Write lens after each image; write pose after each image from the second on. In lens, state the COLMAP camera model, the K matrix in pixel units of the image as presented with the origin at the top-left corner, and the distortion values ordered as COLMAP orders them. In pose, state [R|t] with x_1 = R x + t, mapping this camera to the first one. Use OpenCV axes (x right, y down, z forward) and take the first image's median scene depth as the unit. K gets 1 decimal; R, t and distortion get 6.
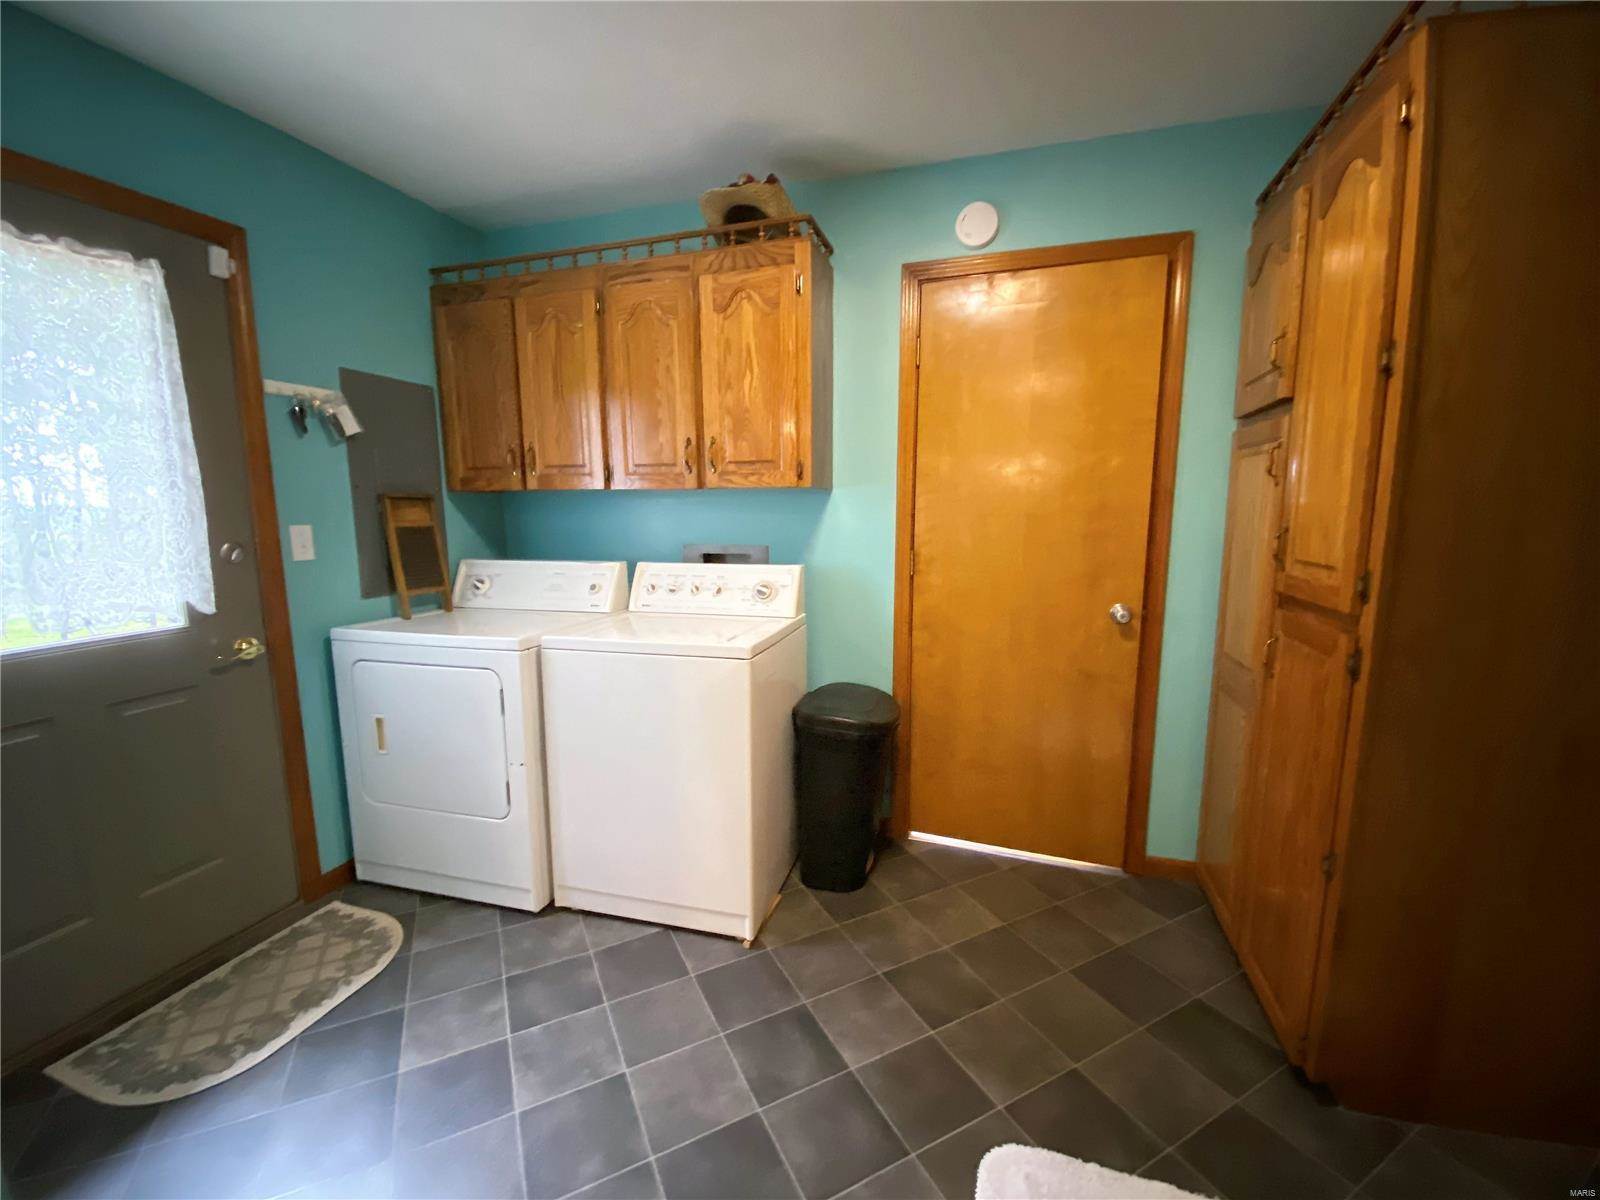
lens RADIAL K [[653.3, 0, 800.9], [0, 653.3, 606.2], [0, 0, 1]] dist [0.013584, -0.018095]
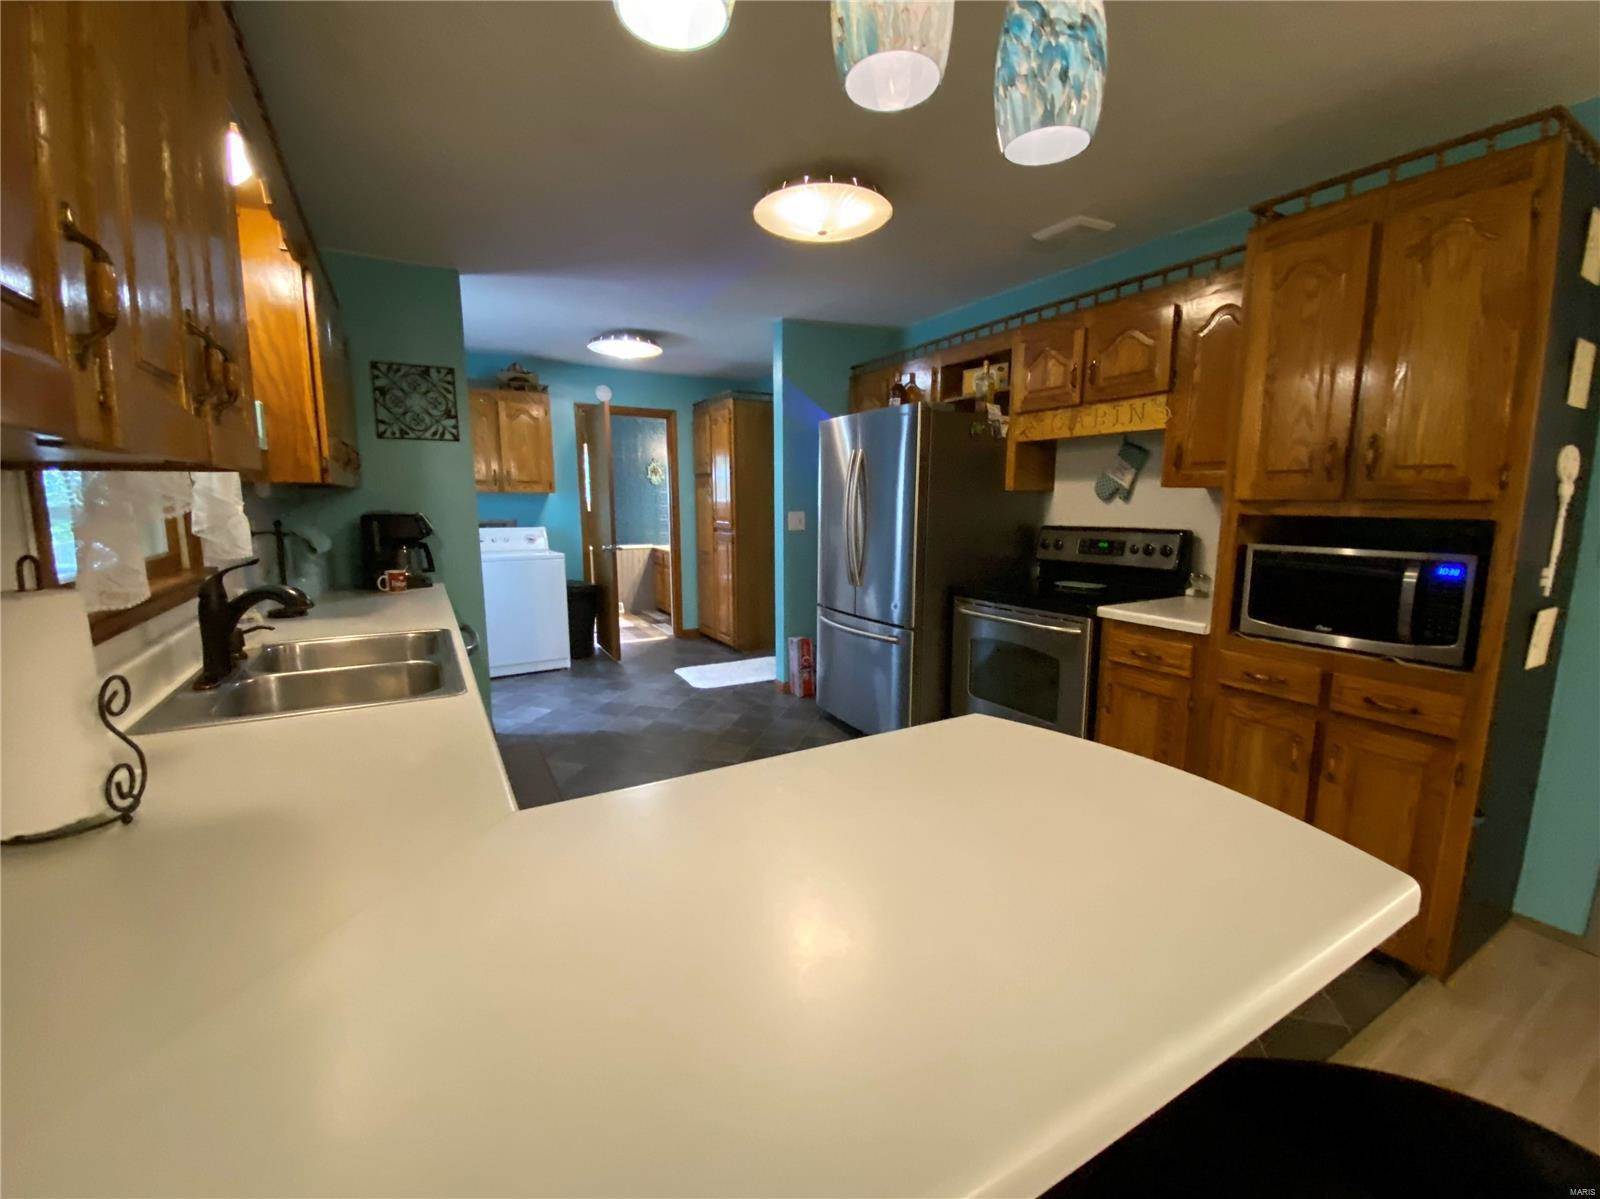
lens RADIAL K [[653.3, 0, 800.9], [0, 653.3, 605.7], [0, 0, 1]] dist [0.013584, -0.018095]
pose [[0.723665, -0.115092, 0.680487, -0.993058], [0.087957, 0.993337, 0.074467, 0.128004], [-0.684524, 0.005965, 0.728966, -1.348122]]
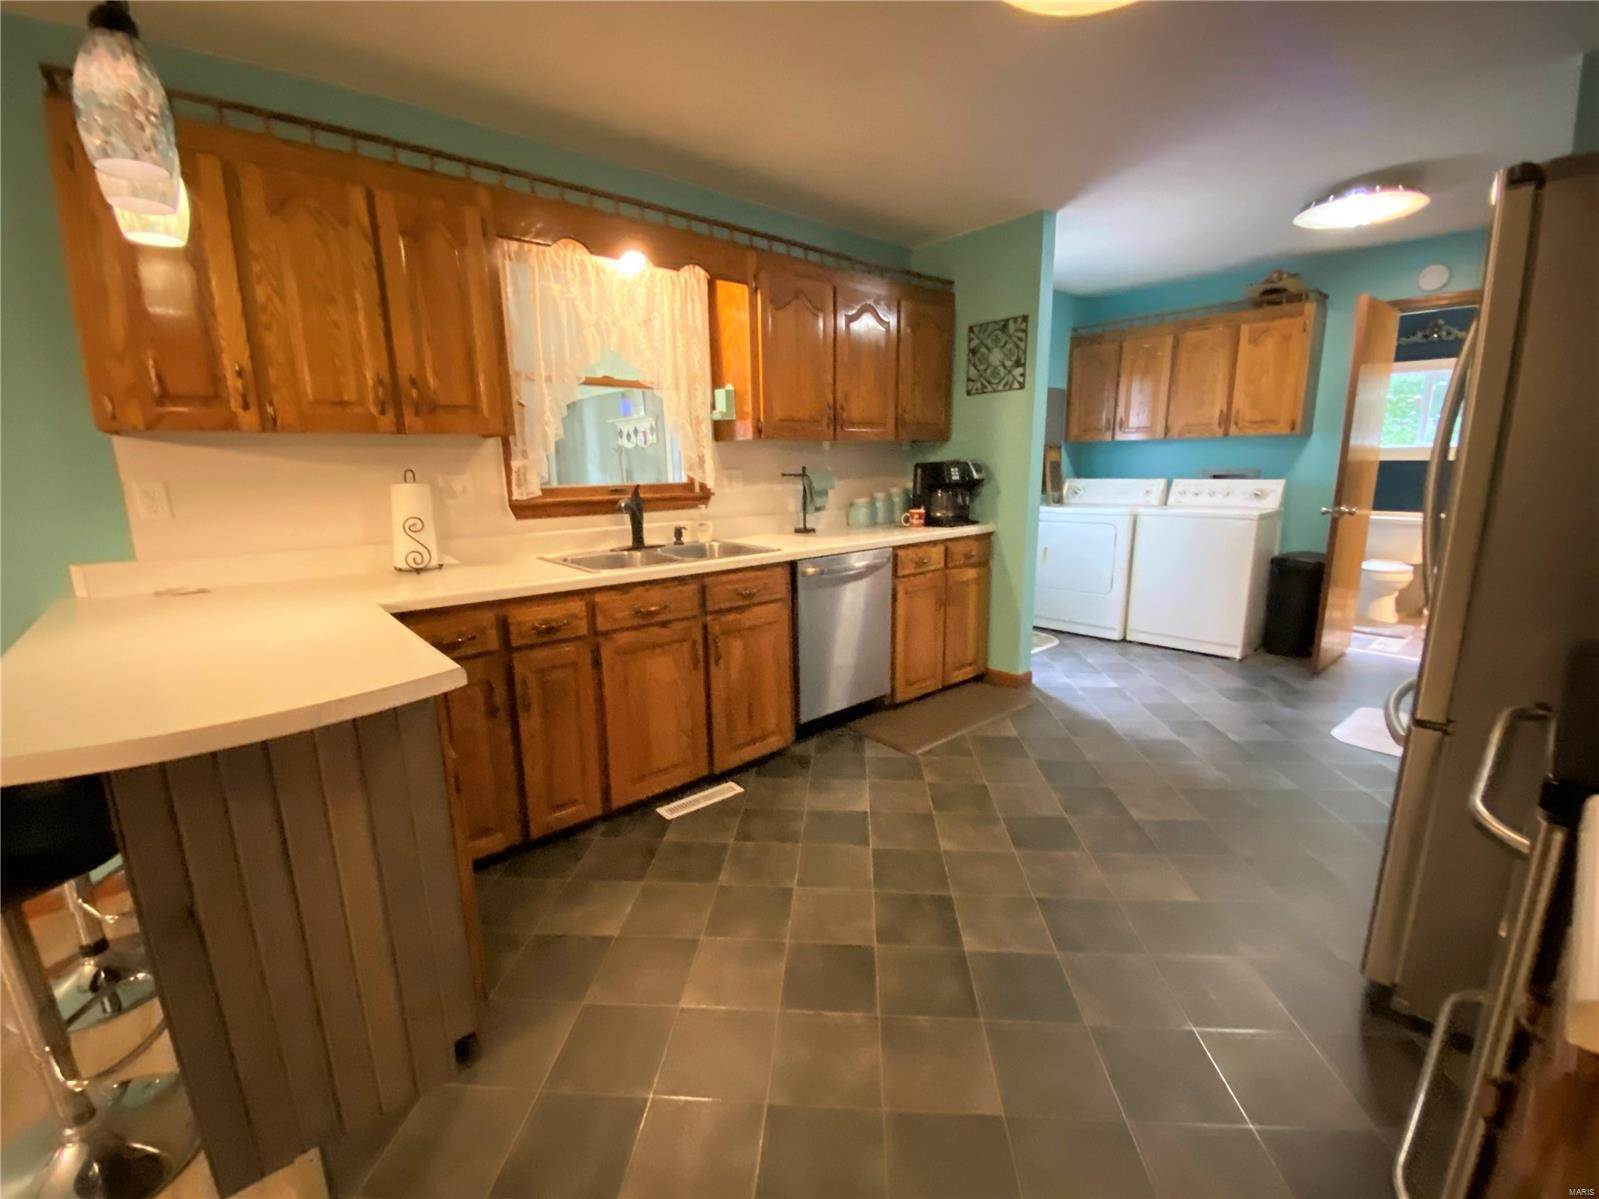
lens RADIAL K [[652.9, 0, 800.4], [0, 652.9, 605.7], [0, 0, 1]] dist [0.013584, -0.018095]
pose [[0.822959, 0.098926, -0.559421, -0.062152], [-0.044293, 0.992897, 0.110422, 0.150396], [0.566371, -0.066094, 0.821496, -1.296350]]
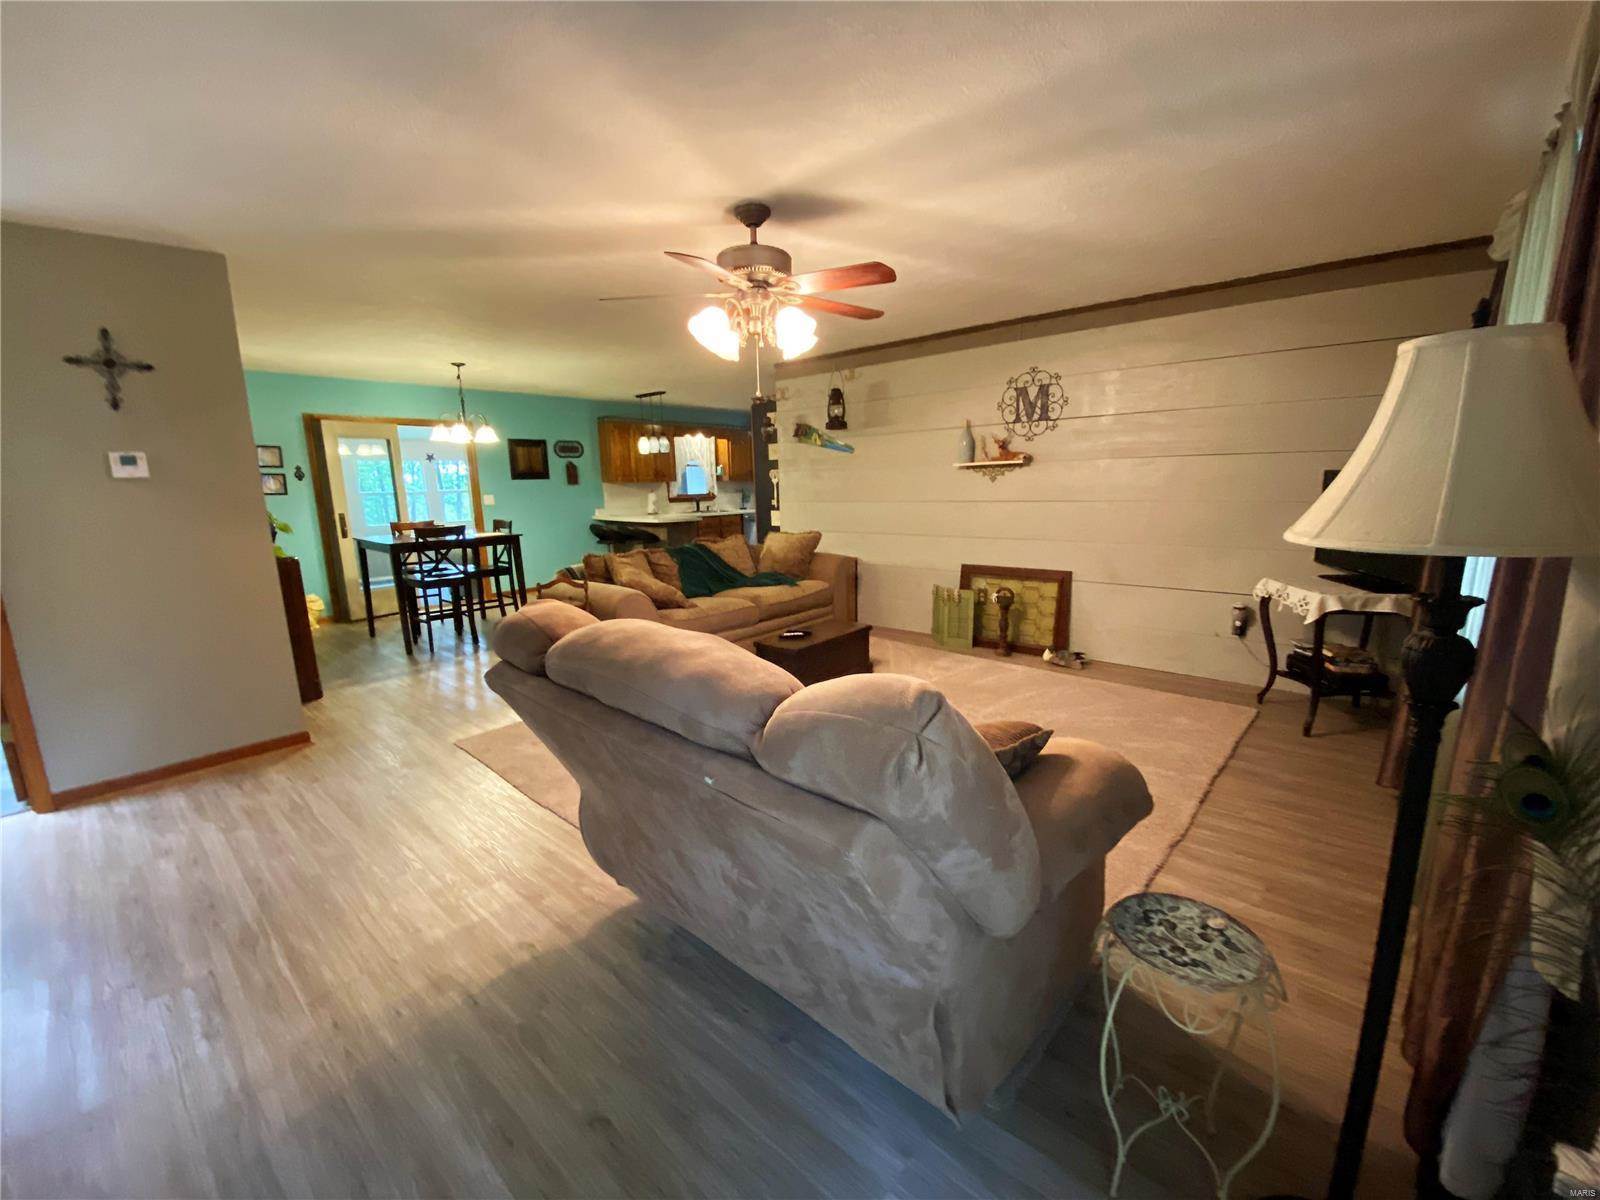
lens RADIAL K [[653.3, 0, 800.9], [0, 653.3, 606.2], [0, 0, 1]] dist [0.013584, -0.018095]
pose [[0.886604, 0.060213, -0.458593, 1.598846], [-0.027256, 0.996569, 0.078153, 0.453451], [0.461726, -0.056791, 0.885203, -3.959166]]
